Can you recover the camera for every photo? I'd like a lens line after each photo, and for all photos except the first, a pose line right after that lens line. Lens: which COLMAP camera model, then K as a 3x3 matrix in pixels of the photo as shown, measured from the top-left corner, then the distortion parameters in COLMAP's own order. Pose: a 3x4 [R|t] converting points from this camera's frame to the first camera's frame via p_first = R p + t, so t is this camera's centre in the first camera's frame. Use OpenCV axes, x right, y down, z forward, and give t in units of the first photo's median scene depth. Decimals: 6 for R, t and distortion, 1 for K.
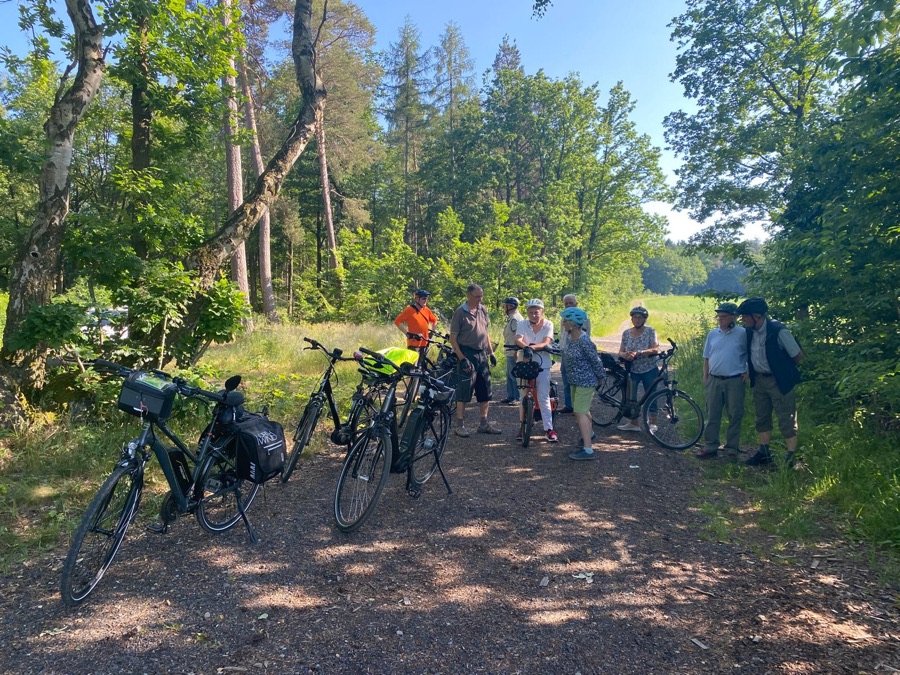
lens RADIAL K [[671.4, 0, 448.4], [0, 671.4, 339.0], [0, 0, 1]] dist [0.030682, -0.026922]
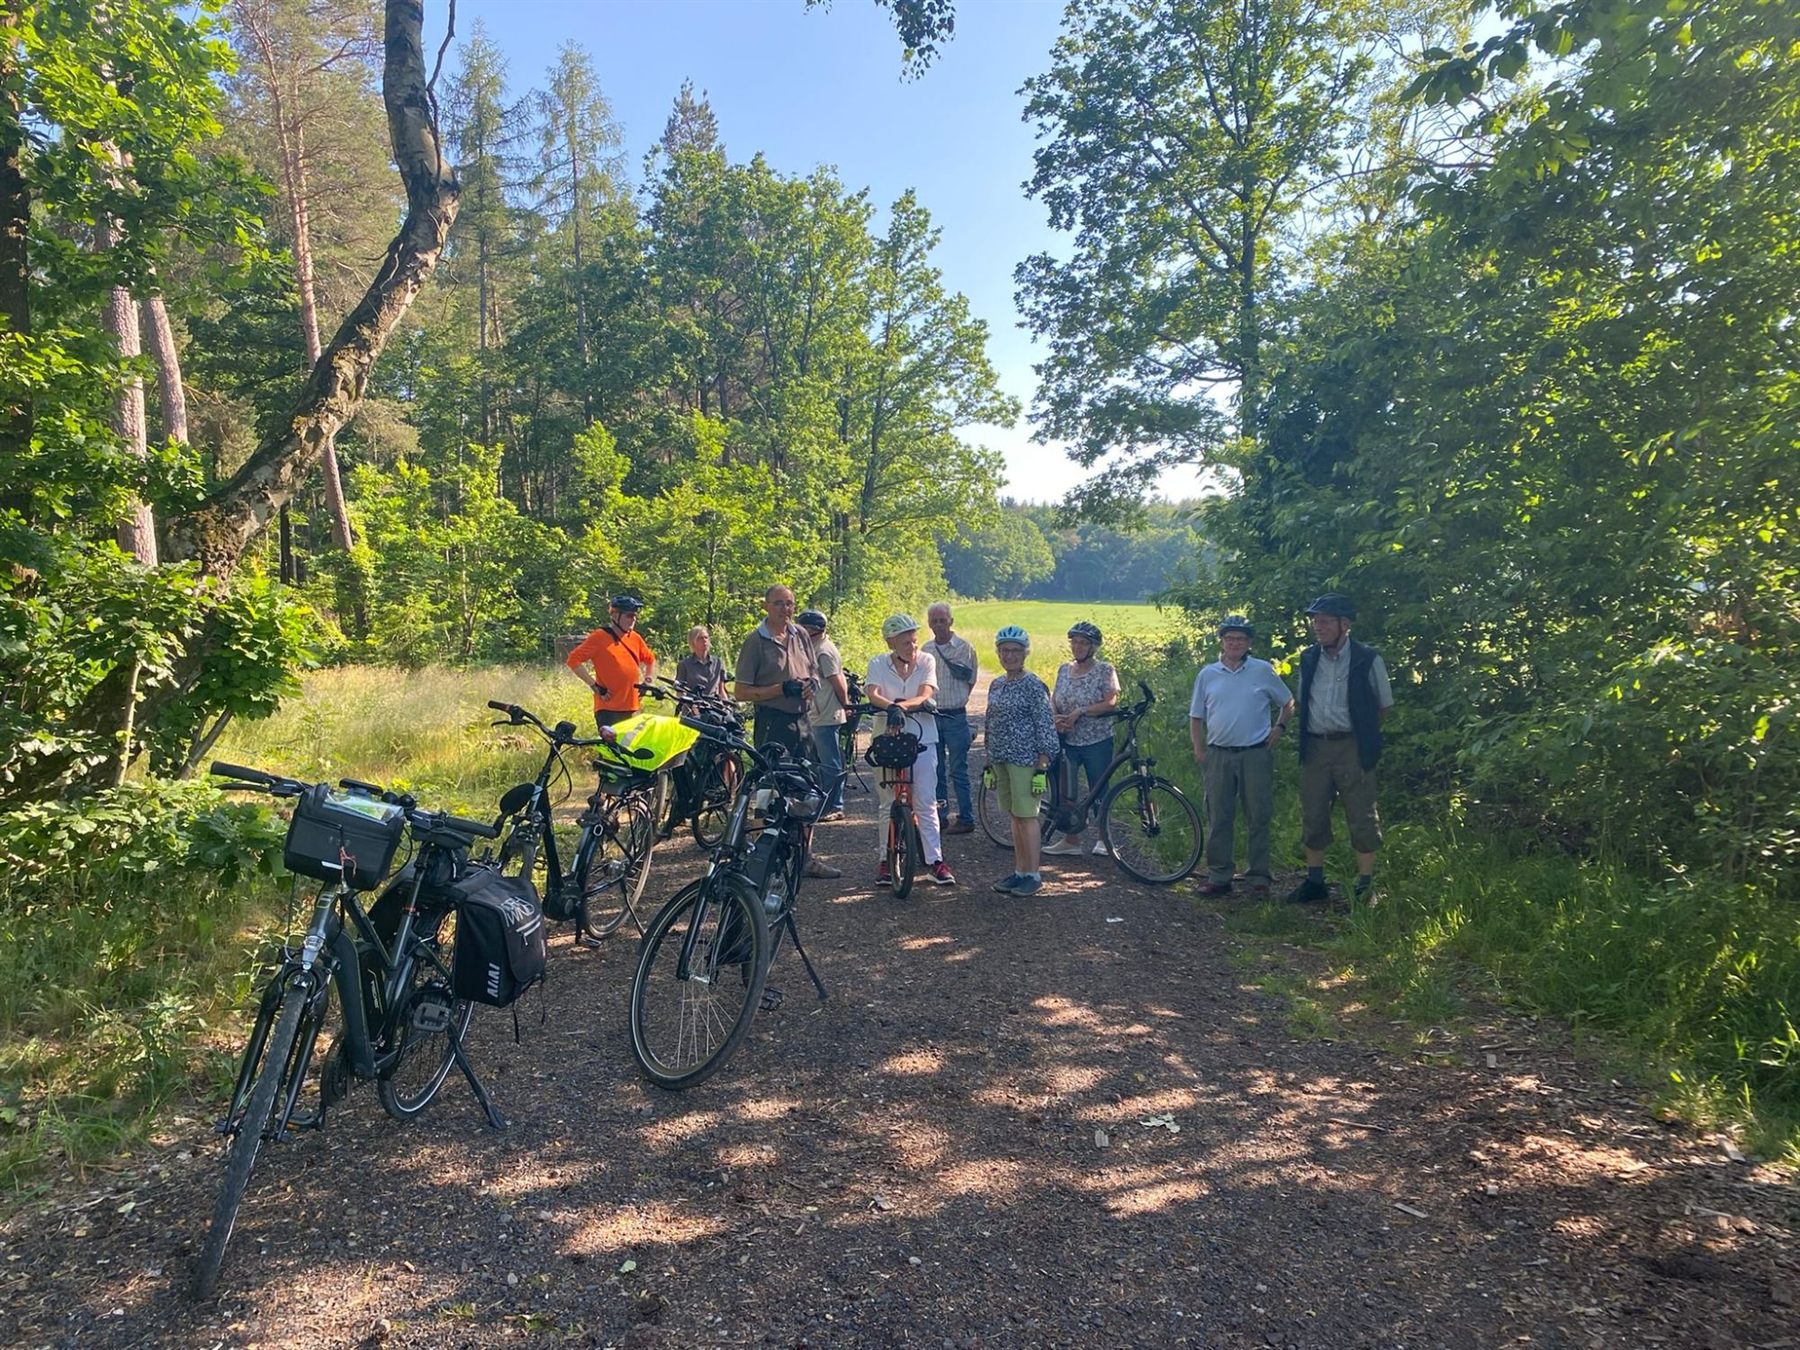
lens RADIAL K [[1342.8, 0, 894.4], [0, 1342.8, 690.3], [0, 0, 1]] dist [0.030682, -0.026922]
pose [[0.967822, -0.028096, 0.250063, -0.134335], [0.027840, 0.999602, 0.004563, -0.004638], [-0.250091, 0.002545, 0.968219, -0.004034]]
